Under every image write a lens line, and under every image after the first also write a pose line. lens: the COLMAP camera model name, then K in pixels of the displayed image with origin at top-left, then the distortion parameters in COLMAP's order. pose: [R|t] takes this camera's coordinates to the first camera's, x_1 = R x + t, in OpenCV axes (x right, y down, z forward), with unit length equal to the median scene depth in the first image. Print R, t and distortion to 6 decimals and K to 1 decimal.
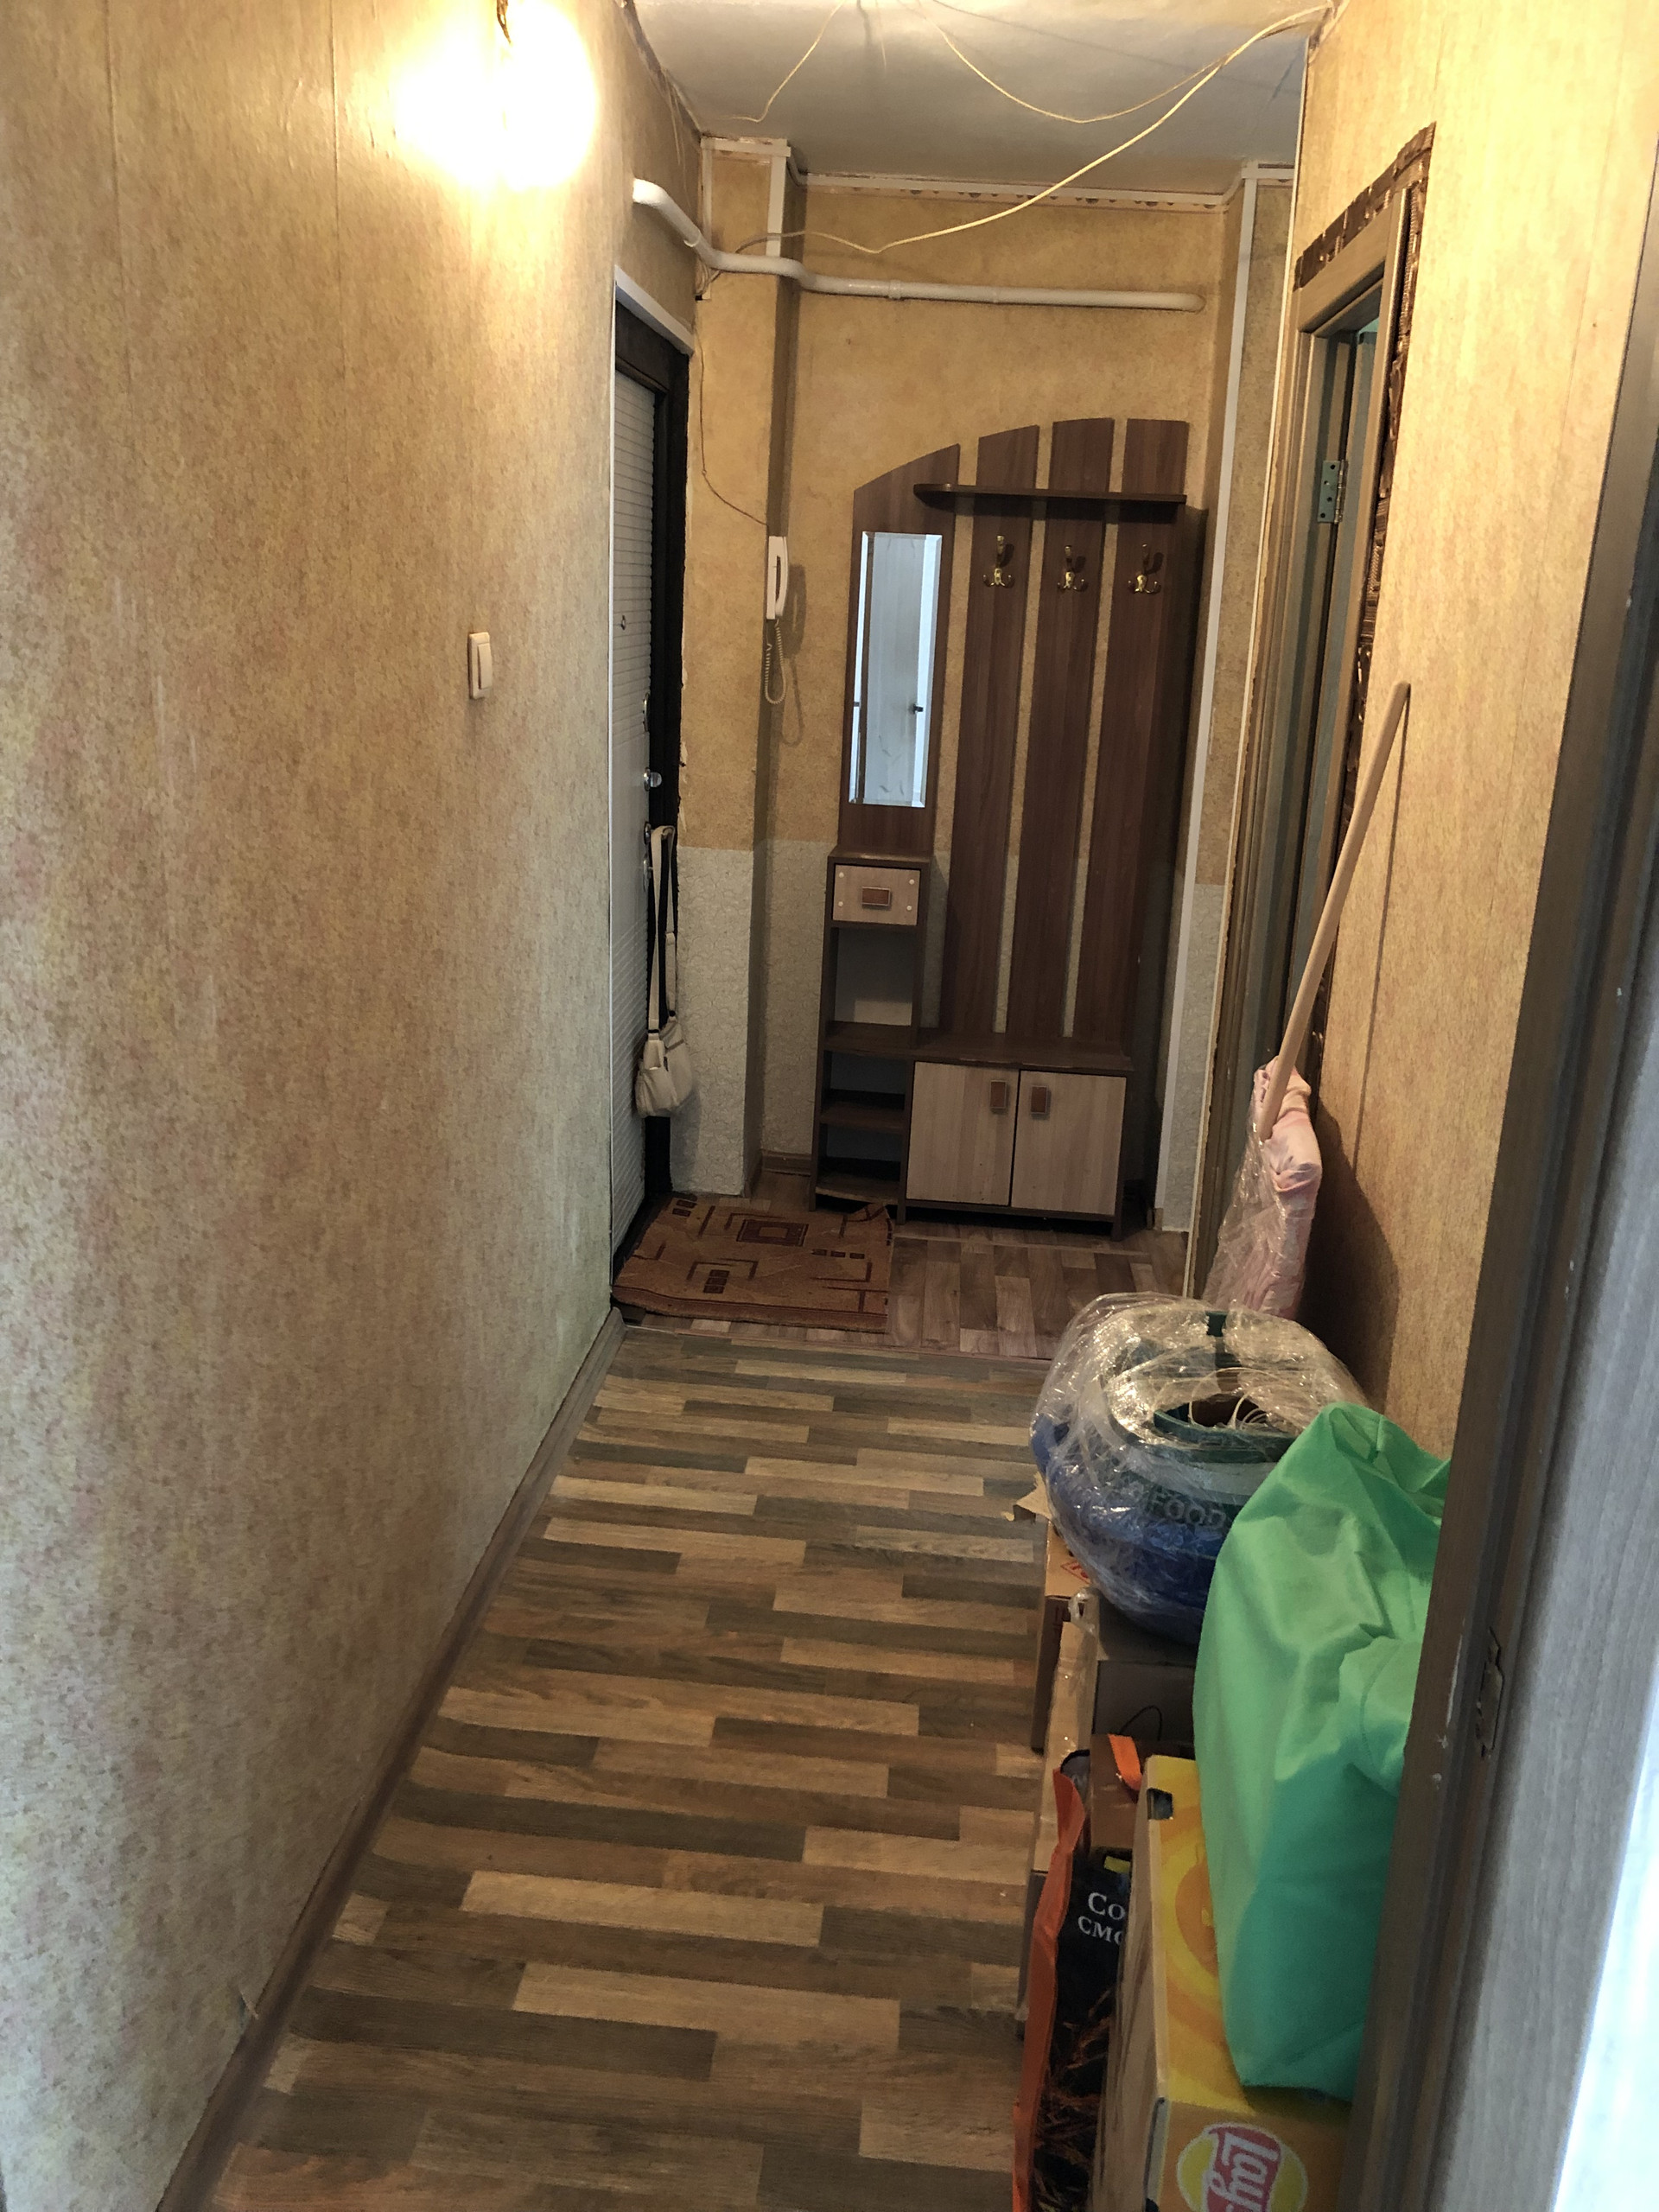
lens RADIAL K [[1818.8, 0, 852.0], [0, 1818.8, 1100.1], [0, 0, 1]] dist [-0.004057, 0.027721]
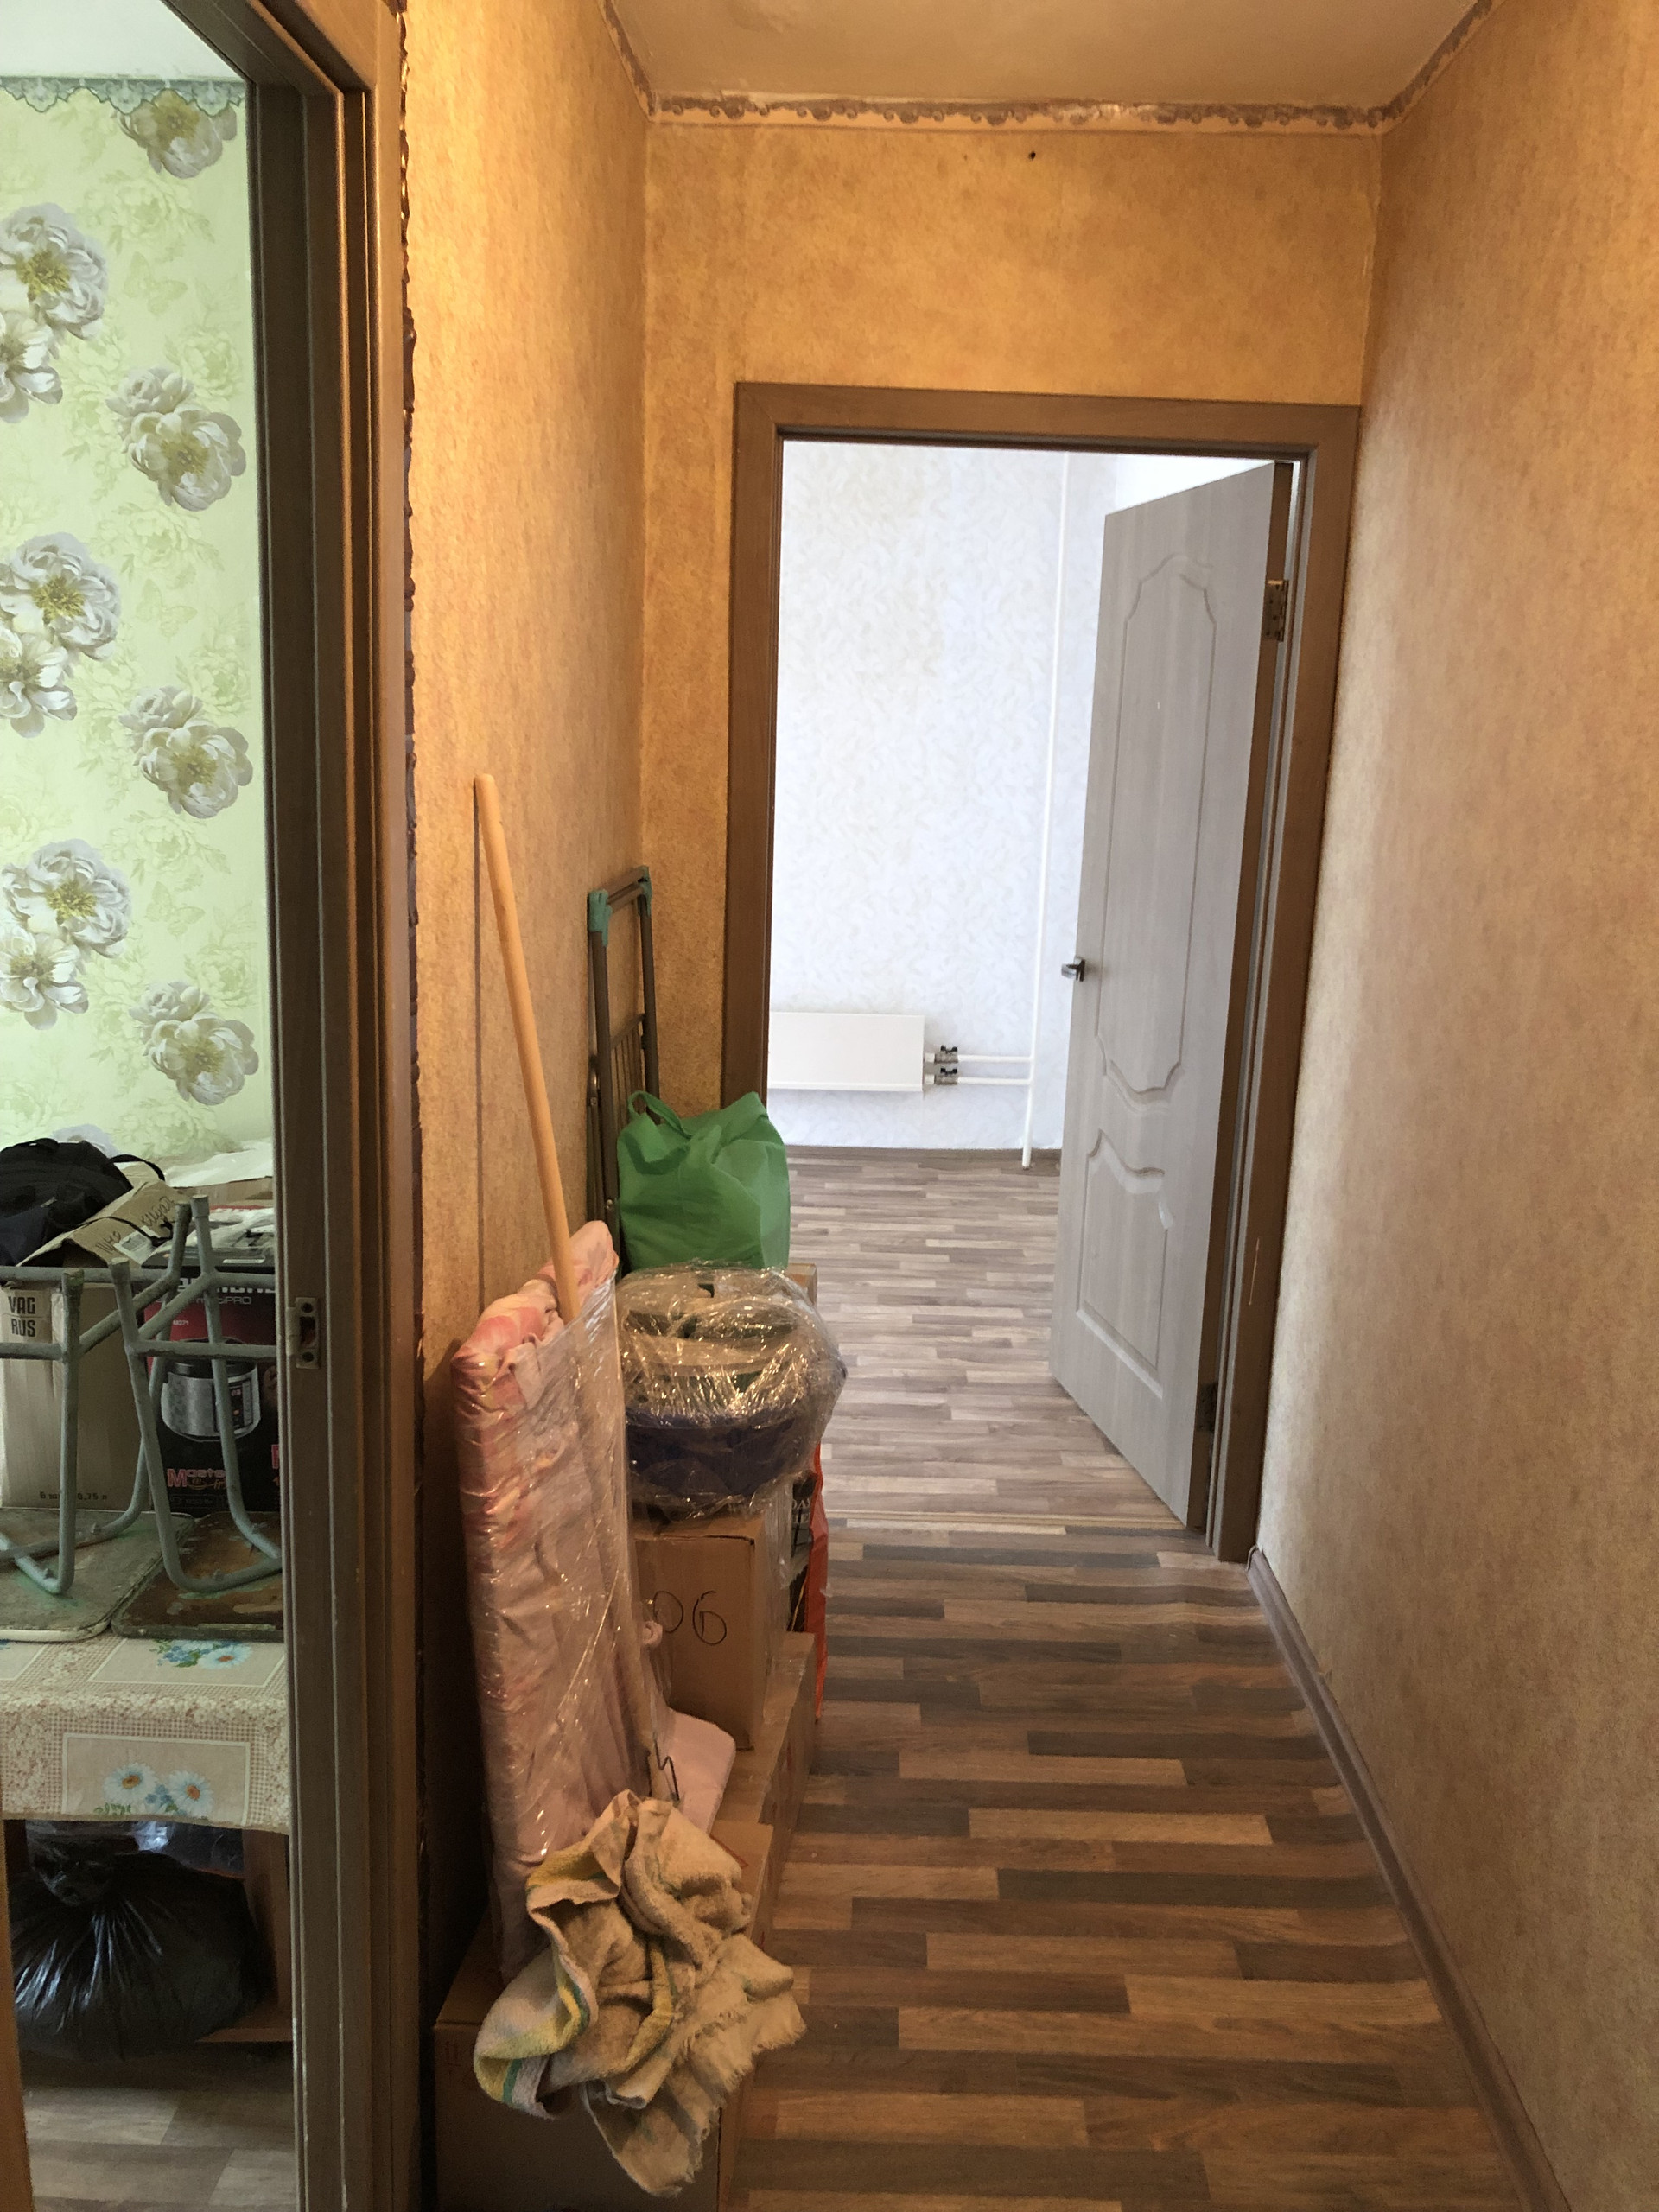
lens RADIAL K [[1818.8, 0, 843.1], [0, 1818.8, 1162.4], [0, 0, 1]] dist [-0.004057, 0.027721]
pose [[-0.995332, -0.073558, -0.062478, 0.183105], [-0.094828, 0.865764, 0.491387, -0.536450], [0.017946, 0.495018, -0.868698, 1.932334]]
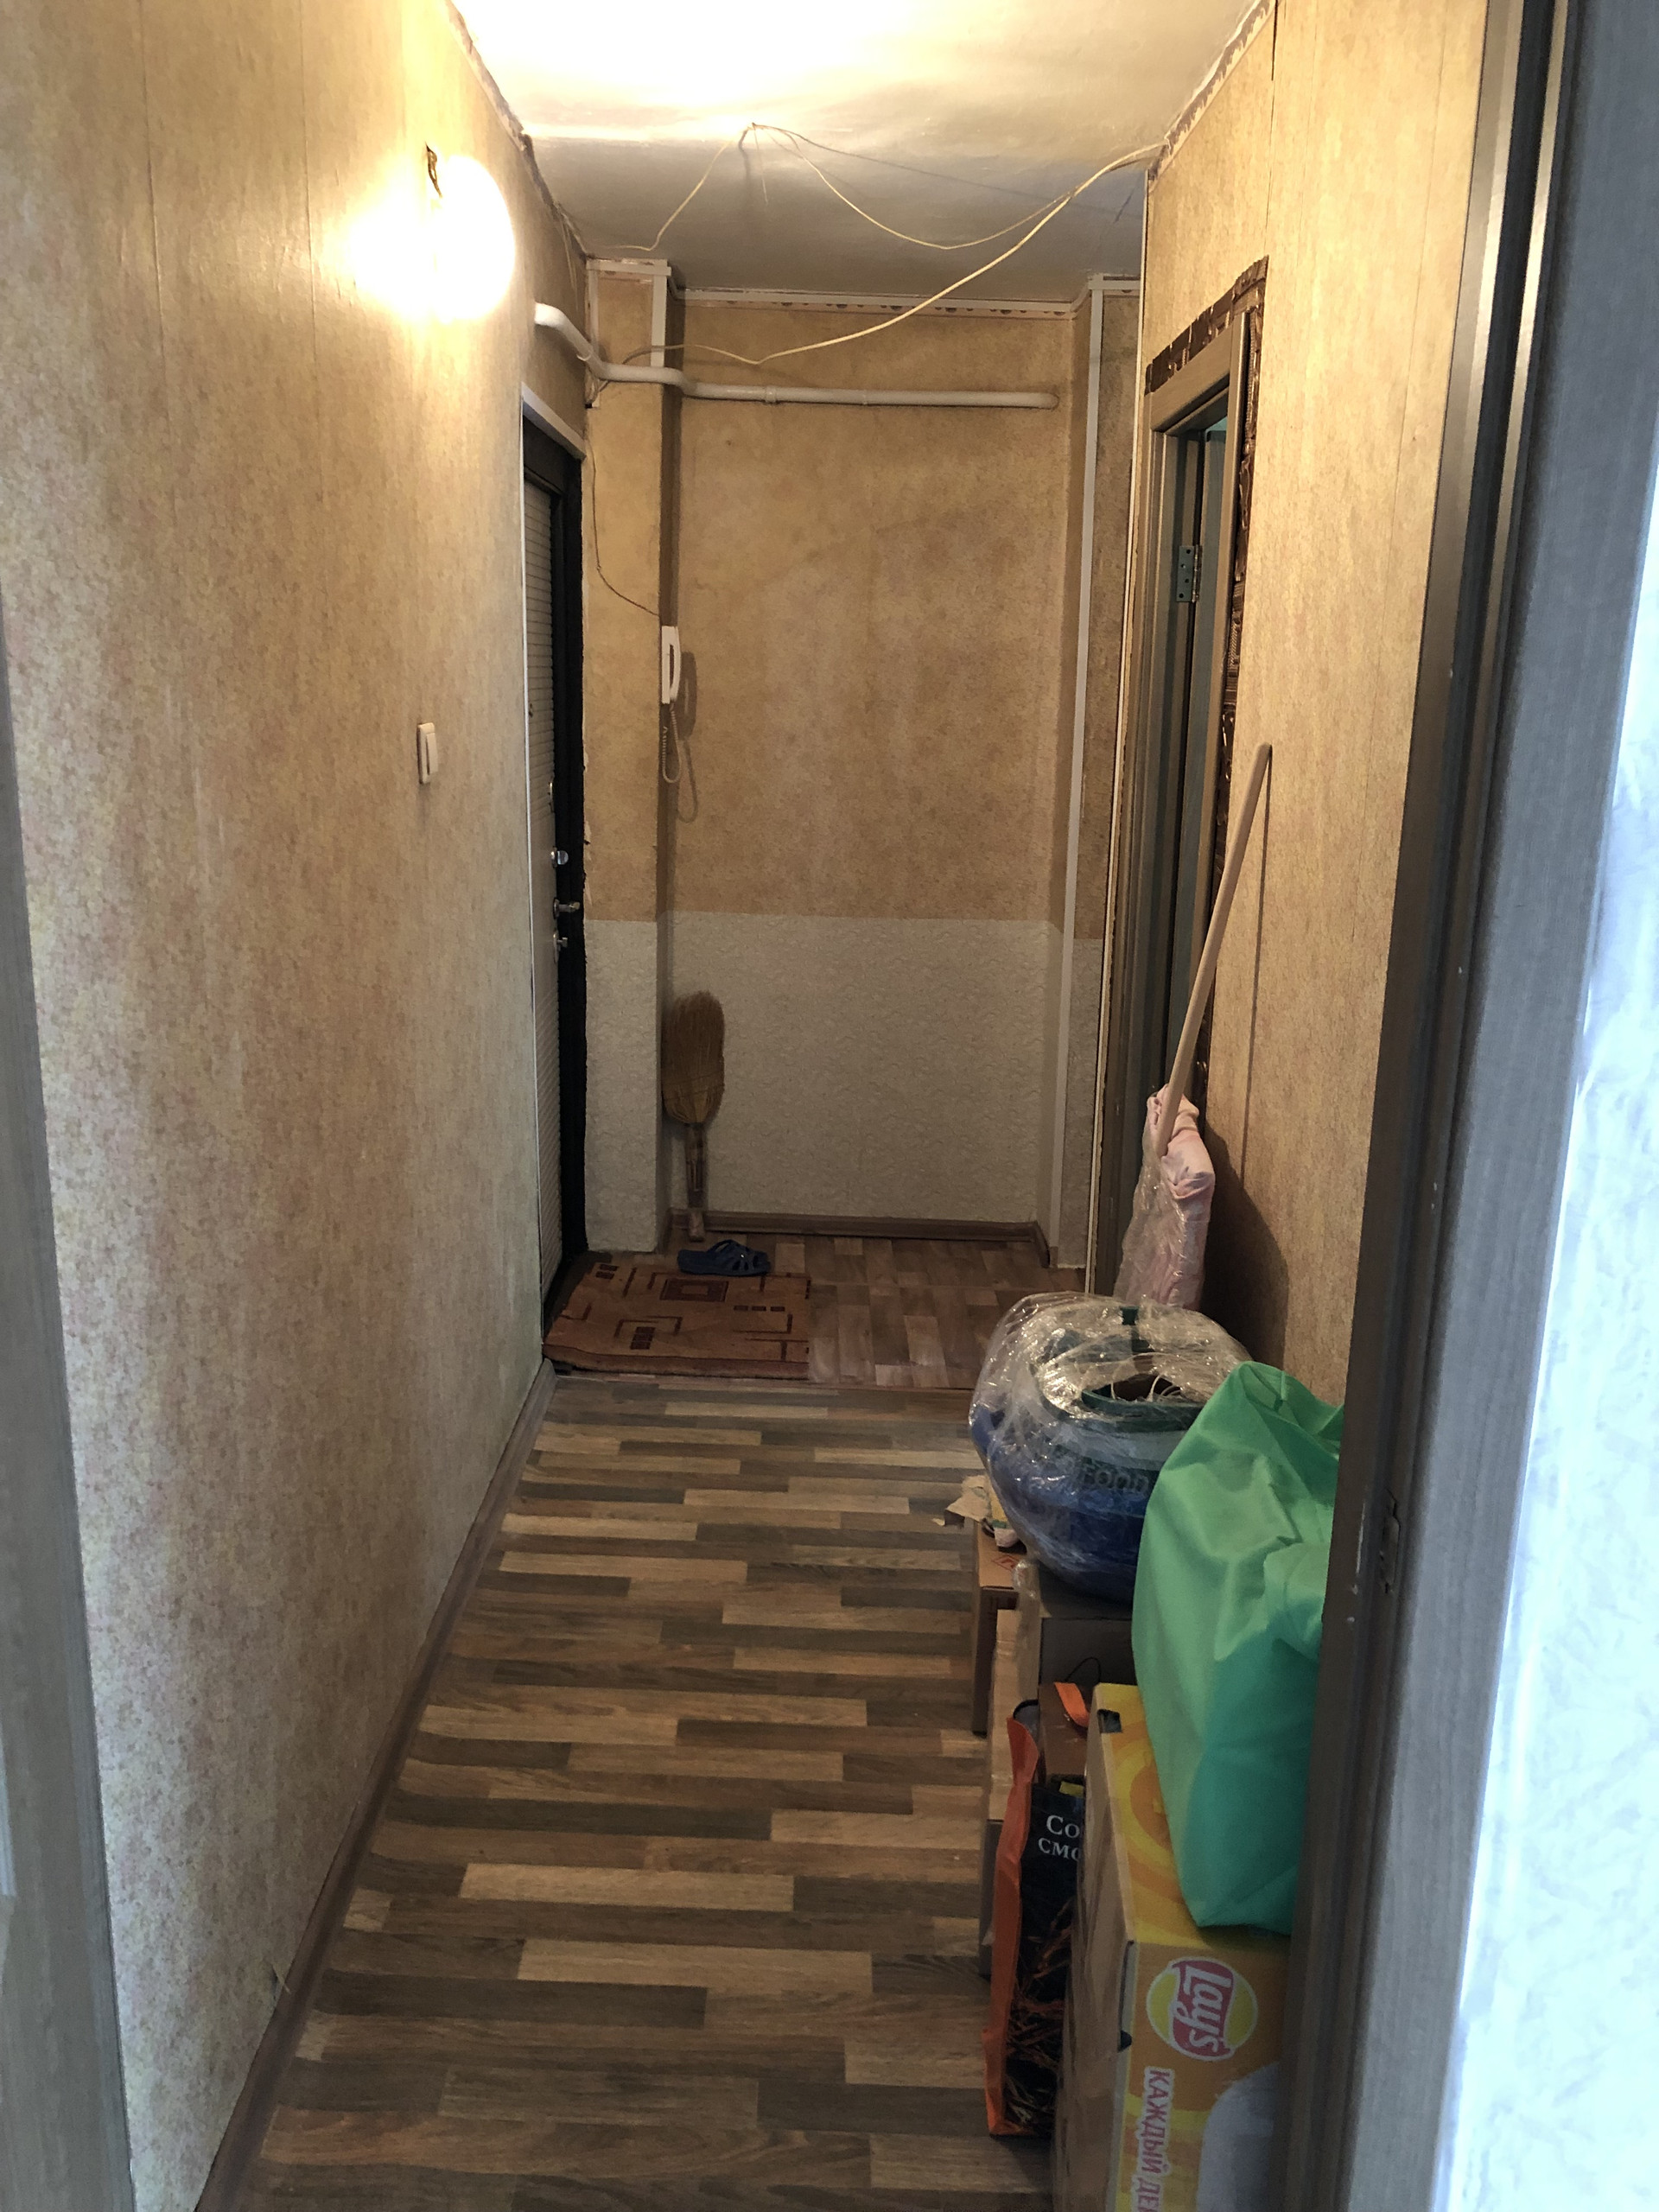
lens RADIAL K [[1818.8, 0, 812.2], [0, 1818.8, 1113.8], [0, 0, 1]] dist [-0.004057, 0.027721]
pose [[0.998043, -0.039191, 0.048735, -0.042860], [0.040847, 0.998604, -0.033477, 0.026997], [-0.047355, 0.035402, 0.998251, -0.108261]]
